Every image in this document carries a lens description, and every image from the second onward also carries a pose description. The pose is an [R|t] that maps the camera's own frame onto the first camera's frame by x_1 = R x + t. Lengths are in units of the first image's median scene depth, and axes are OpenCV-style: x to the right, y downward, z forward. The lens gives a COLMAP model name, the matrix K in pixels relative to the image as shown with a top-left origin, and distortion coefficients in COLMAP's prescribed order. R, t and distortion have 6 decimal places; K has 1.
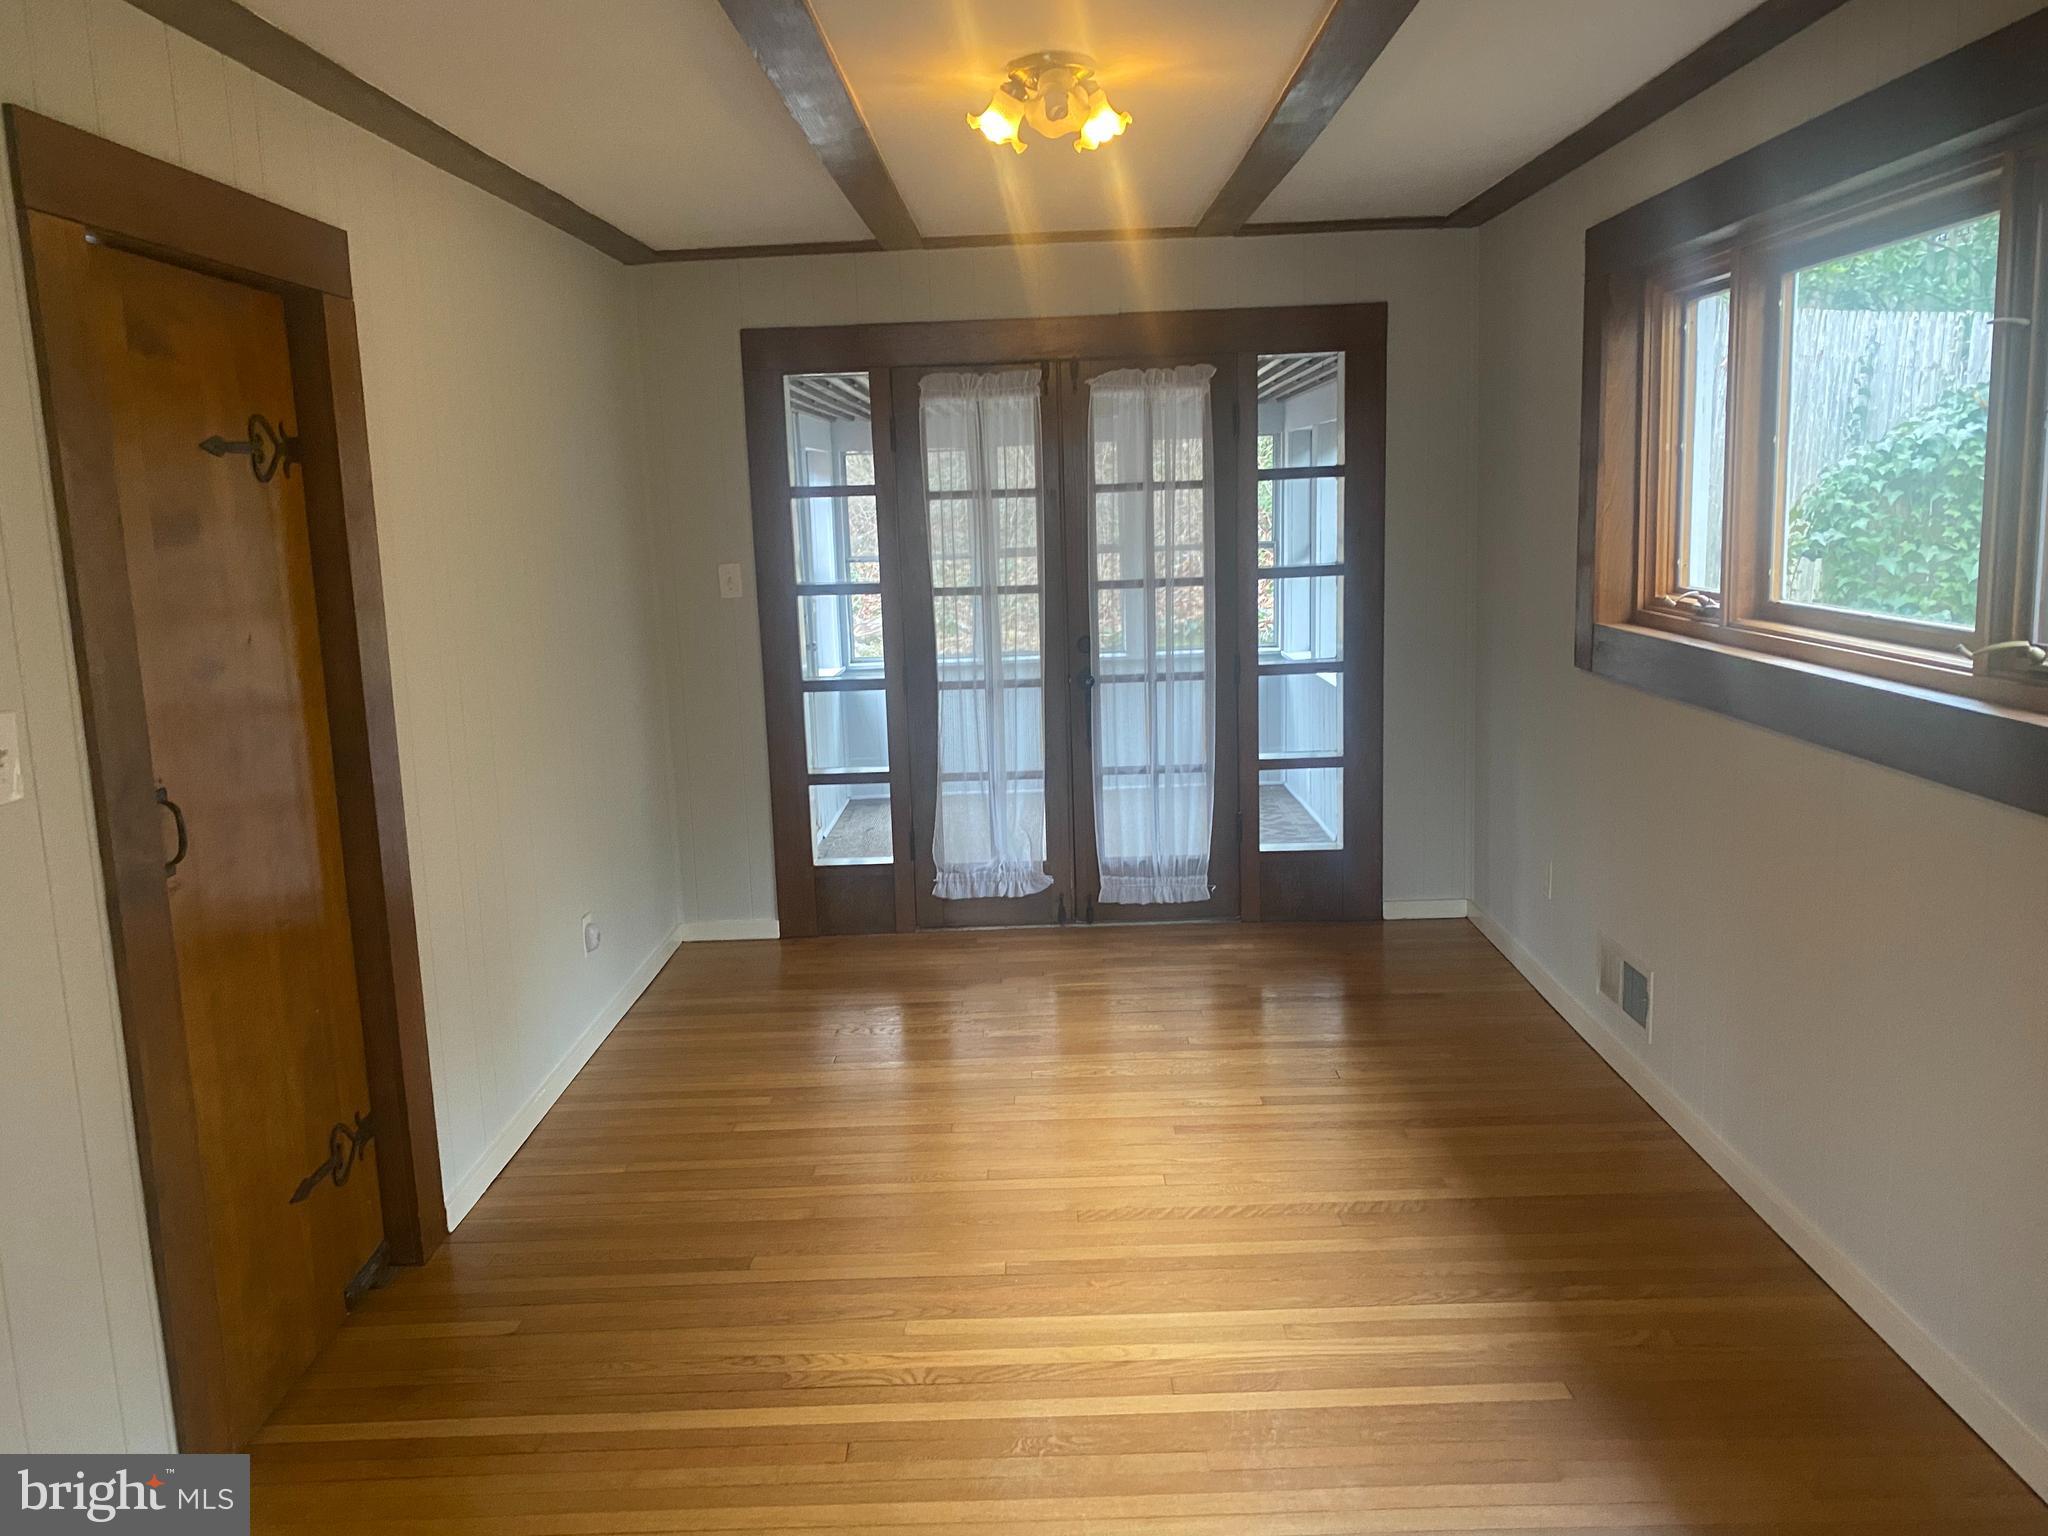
lens RADIAL K [[1572.4, 0, 1023.2], [0, 1572.4, 763.7], [0, 0, 1]] dist [0.038467, -0.039401]
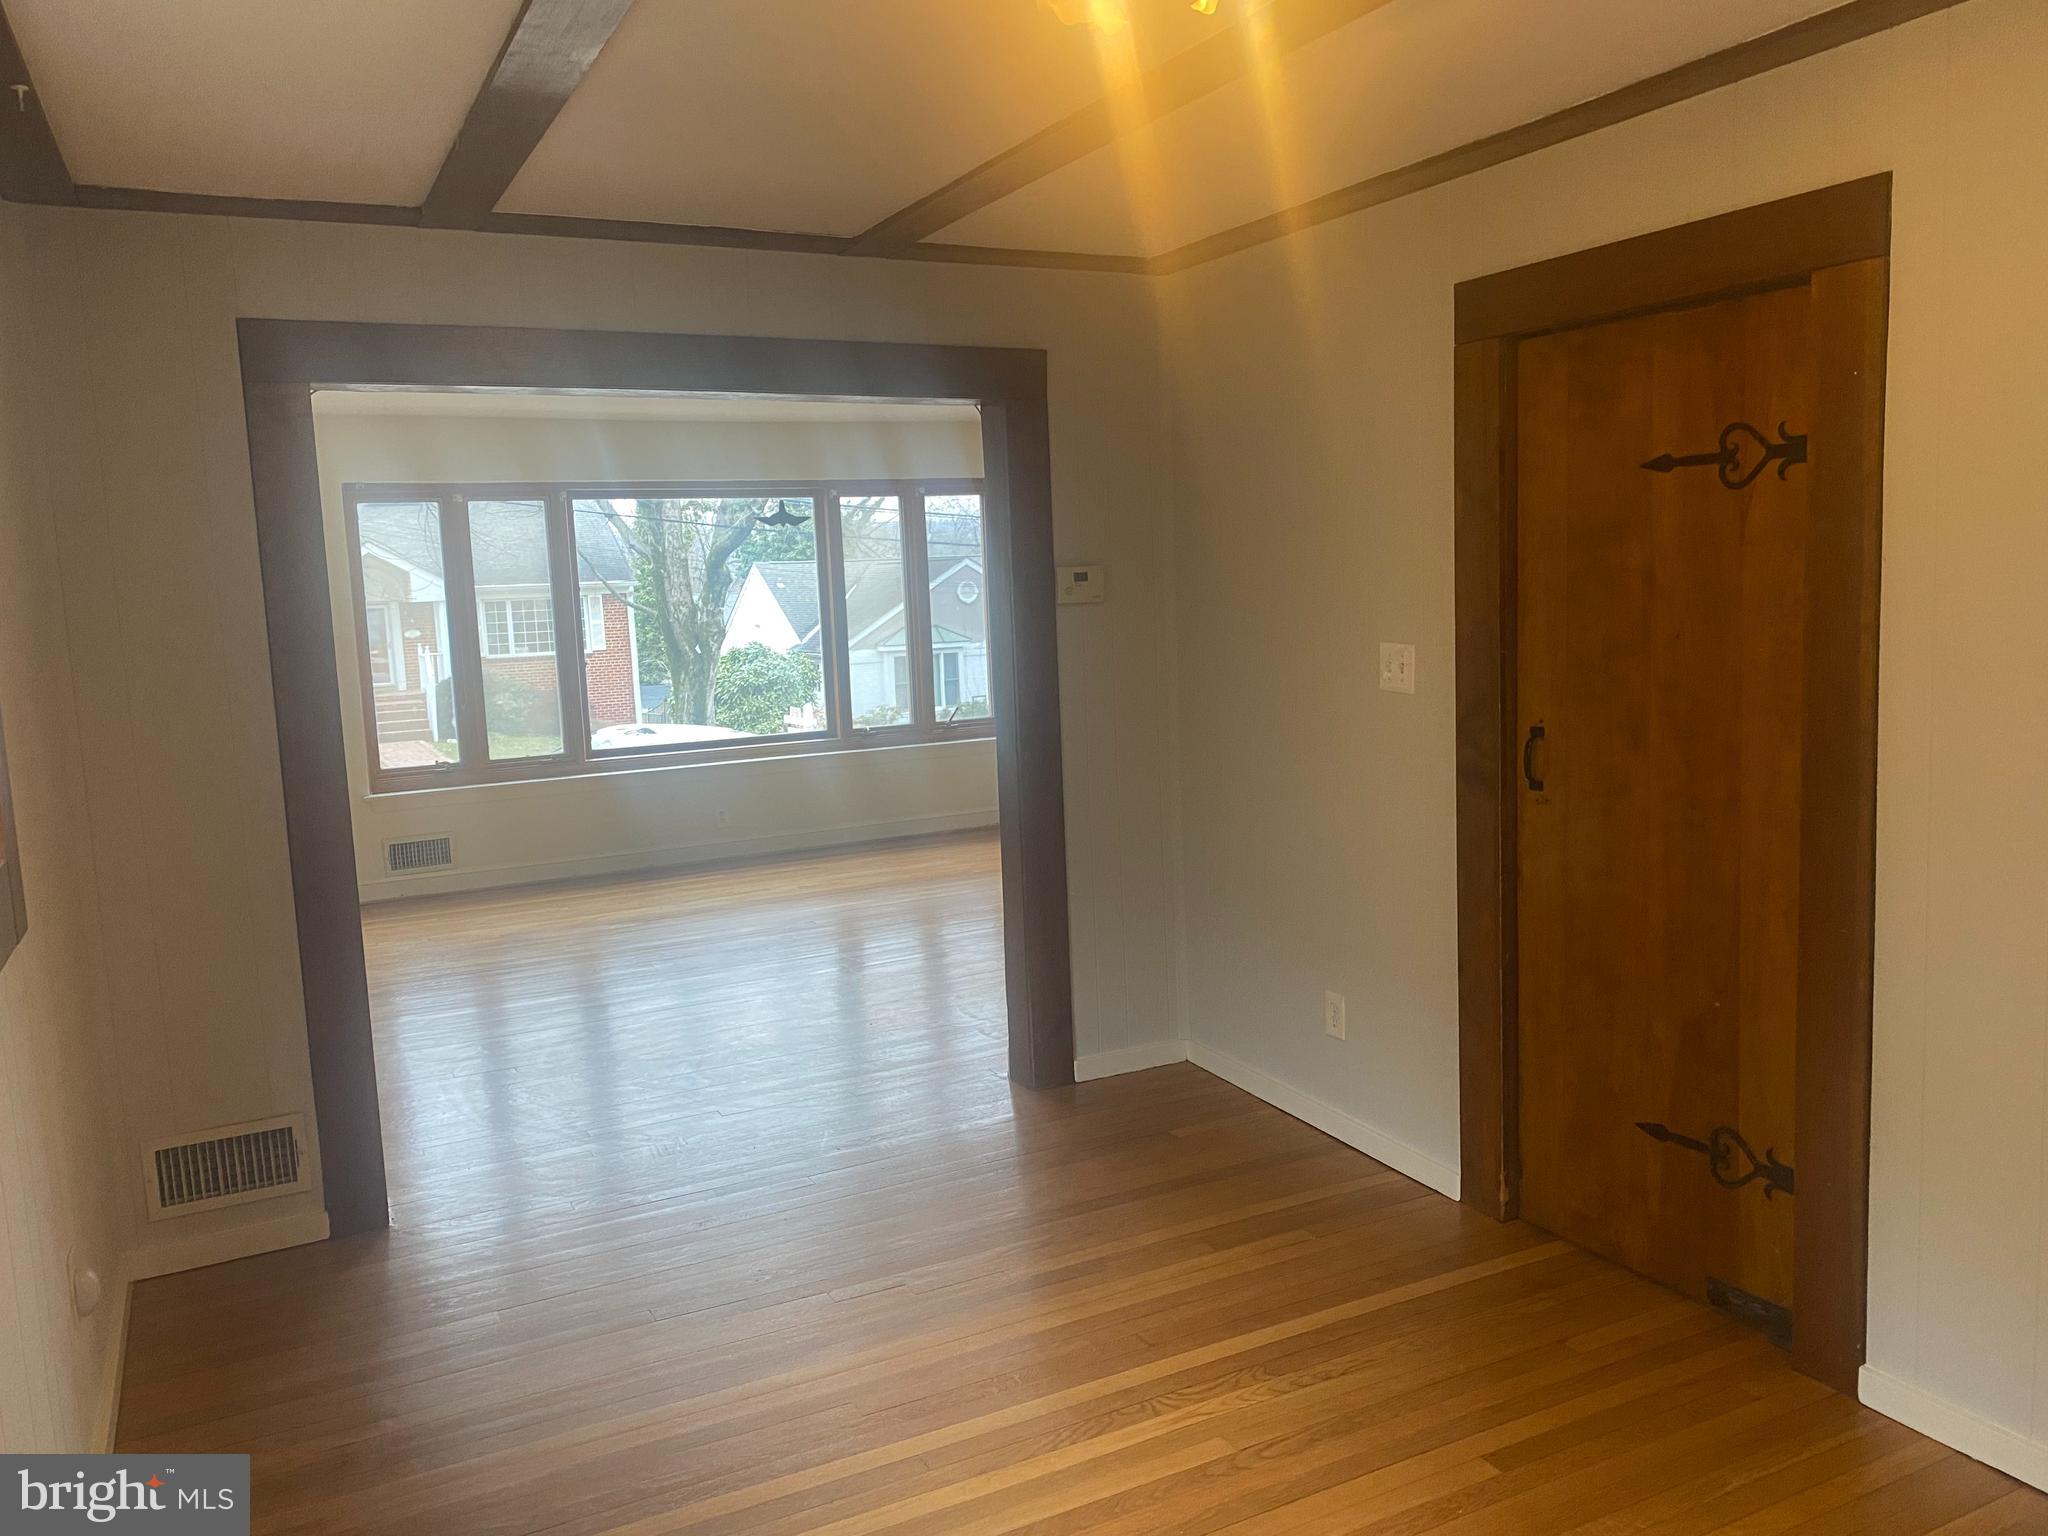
lens RADIAL K [[1572.4, 0, 1029.3], [0, 1572.4, 763.5], [0, 0, 1]] dist [0.038467, -0.039401]
pose [[-0.879916, 0.132920, -0.456159, 0.422596], [-0.006136, 0.956812, 0.290643, -0.308801], [0.475090, 0.258540, -0.841098, 1.724806]]
